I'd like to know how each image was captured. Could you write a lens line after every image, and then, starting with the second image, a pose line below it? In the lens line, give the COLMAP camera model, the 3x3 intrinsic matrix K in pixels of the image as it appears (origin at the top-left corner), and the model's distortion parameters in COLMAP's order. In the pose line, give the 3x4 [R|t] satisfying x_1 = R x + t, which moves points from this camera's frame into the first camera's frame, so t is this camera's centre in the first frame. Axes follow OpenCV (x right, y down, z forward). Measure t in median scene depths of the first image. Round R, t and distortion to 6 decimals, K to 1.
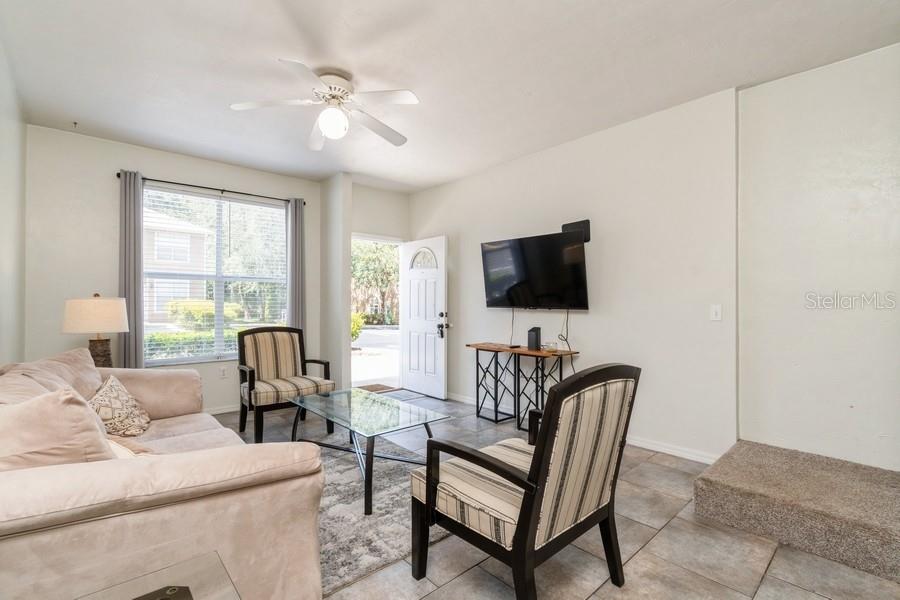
lens RADIAL K [[412.2, 0, 450.0], [0, 412.2, 300.0], [0, 0, 1]] dist [-0.003873, -0.000111]
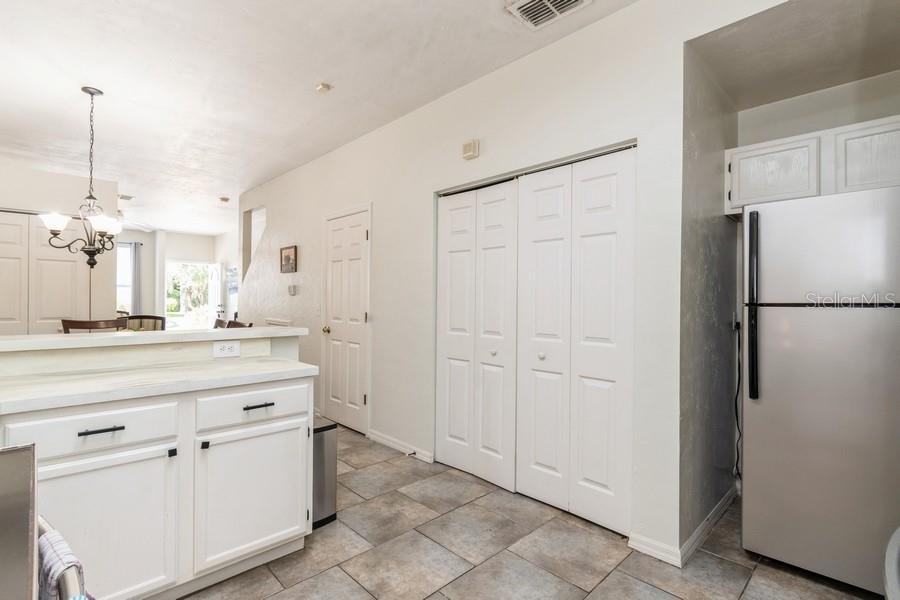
lens RADIAL K [[412.2, 0, 450.0], [0, 412.2, 300.0], [0, 0, 1]] dist [-0.003873, -0.000111]
pose [[0.999386, 0.009997, 0.033580, 0.990130], [-0.010121, 0.999943, 0.003530, -0.006831], [-0.033543, -0.003867, 0.999430, -0.909547]]
